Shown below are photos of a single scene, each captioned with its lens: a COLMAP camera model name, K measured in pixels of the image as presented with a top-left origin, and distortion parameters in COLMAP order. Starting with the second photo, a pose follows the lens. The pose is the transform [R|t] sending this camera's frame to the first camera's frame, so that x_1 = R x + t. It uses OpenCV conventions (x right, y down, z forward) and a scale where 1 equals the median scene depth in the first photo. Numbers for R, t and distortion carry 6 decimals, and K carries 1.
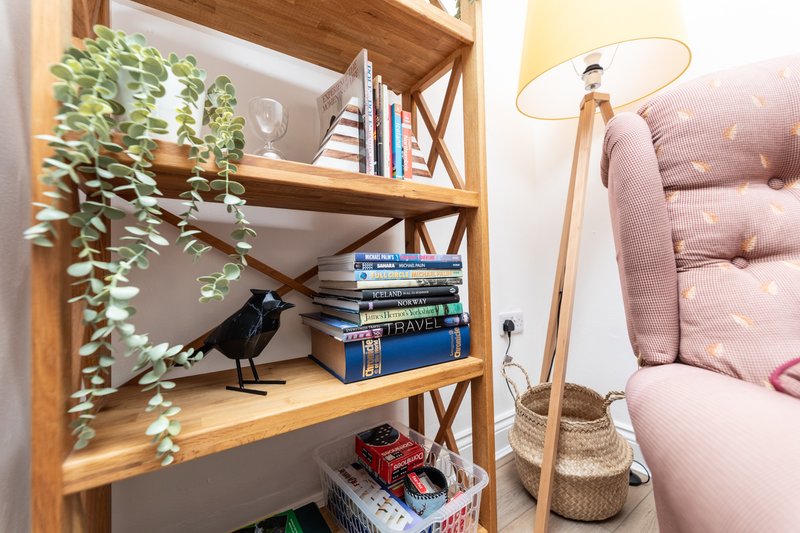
lens RADIAL K [[314.6, 0, 396.1], [0, 314.6, 272.6], [0, 0, 1]] dist [0.012294, -0.000265]
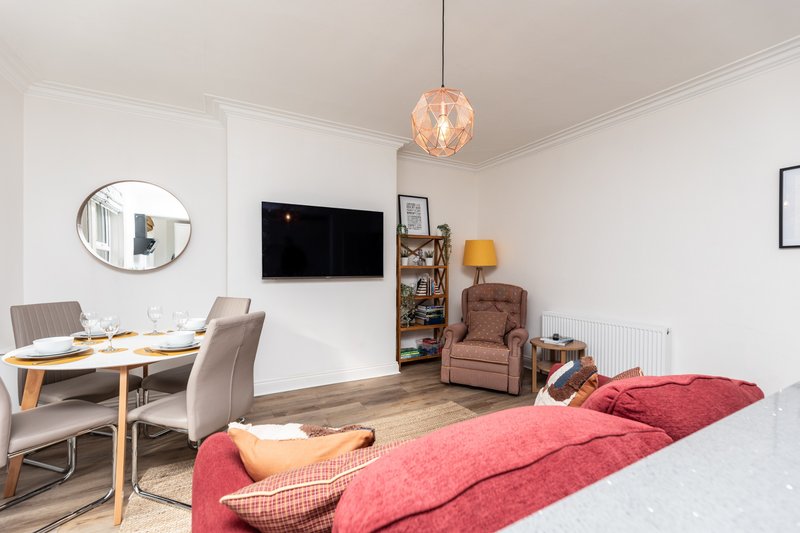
lens RADIAL K [[343.7, 0, 401.5], [0, 343.7, 273.1], [0, 0, 1]] dist [-0.000198, -0.000150]
pose [[0.994141, 0.032996, -0.102931, 0.082560], [-0.027608, 0.998195, 0.053340, -1.042827], [0.104505, -0.050185, 0.993257, -5.715765]]
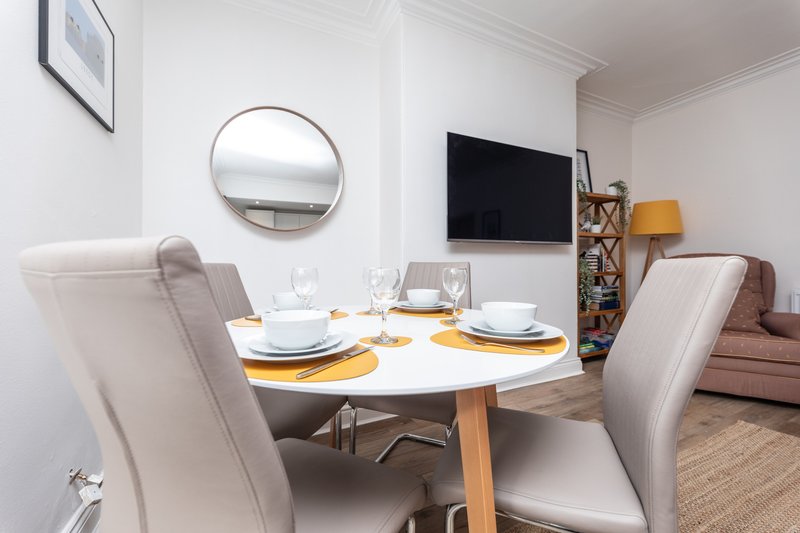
lens RADIAL K [[328.4, 0, 401.7], [0, 328.4, 264.4], [0, 0, 1]] dist [-0.001009, 0.001465]
pose [[0.984866, 0.018866, -0.172287, -2.208197], [-0.011888, 0.999070, 0.041445, -0.552840], [0.172909, -0.038769, 0.984175, -4.450021]]
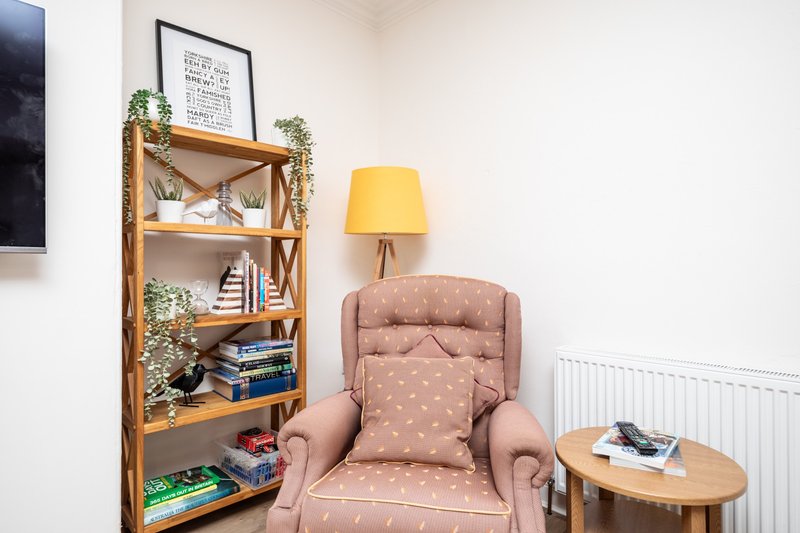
lens RADIAL K [[466.9, 0, 404.2], [0, 466.9, 265.9], [0, 0, 1]] dist [-0.000988, 0.000114]
pose [[0.983222, 0.028175, 0.180226, 0.395508], [-0.032299, 0.999278, 0.019986, -0.690106], [-0.179533, -0.025471, 0.983422, -2.342111]]
